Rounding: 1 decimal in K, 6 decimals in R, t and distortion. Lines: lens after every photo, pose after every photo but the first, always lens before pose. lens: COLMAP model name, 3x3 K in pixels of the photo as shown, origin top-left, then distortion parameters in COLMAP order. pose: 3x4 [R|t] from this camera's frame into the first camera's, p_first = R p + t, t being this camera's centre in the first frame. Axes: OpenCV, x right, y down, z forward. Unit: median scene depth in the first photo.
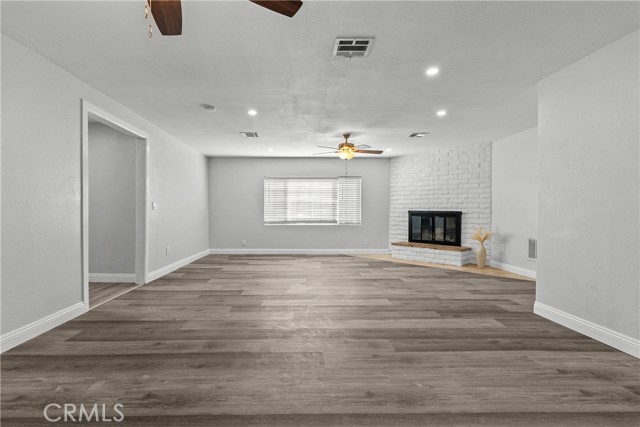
lens RADIAL K [[304.2, 0, 301.8], [0, 304.2, 212.6], [0, 0, 1]] dist [-0.002680, 0.000775]
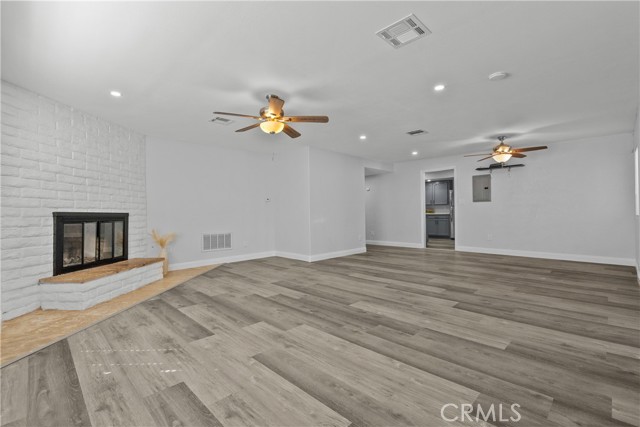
lens RADIAL K [[290.8, 0, 320.2], [0, 290.8, 215.0], [0, 0, 1]] dist [-0.001544, 0.000097]
pose [[-0.698243, 0.002436, 0.715857, -0.325241], [0.018200, 0.999731, 0.014350, -0.000857], [-0.715630, 0.023048, -0.698099, 1.160648]]
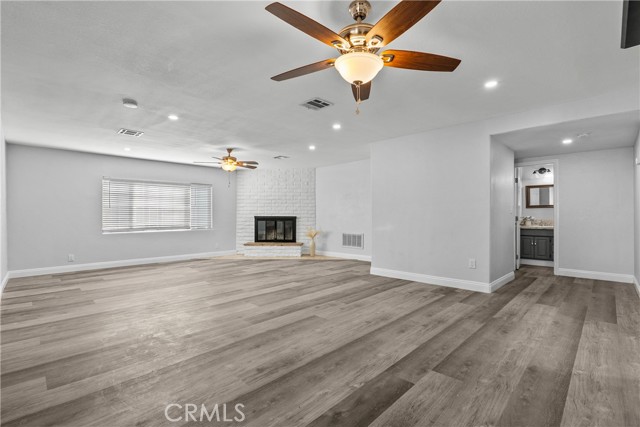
lens RADIAL K [[295.7, 0, 316.1], [0, 295.7, 208.8], [0, 0, 1]] dist [0.000396, 0.000478]
pose [[0.716086, 0.011617, 0.697915, -0.328296], [0.011256, 0.999539, -0.028187, 0.000404], [-0.697921, 0.028040, 0.715626, -0.002815]]
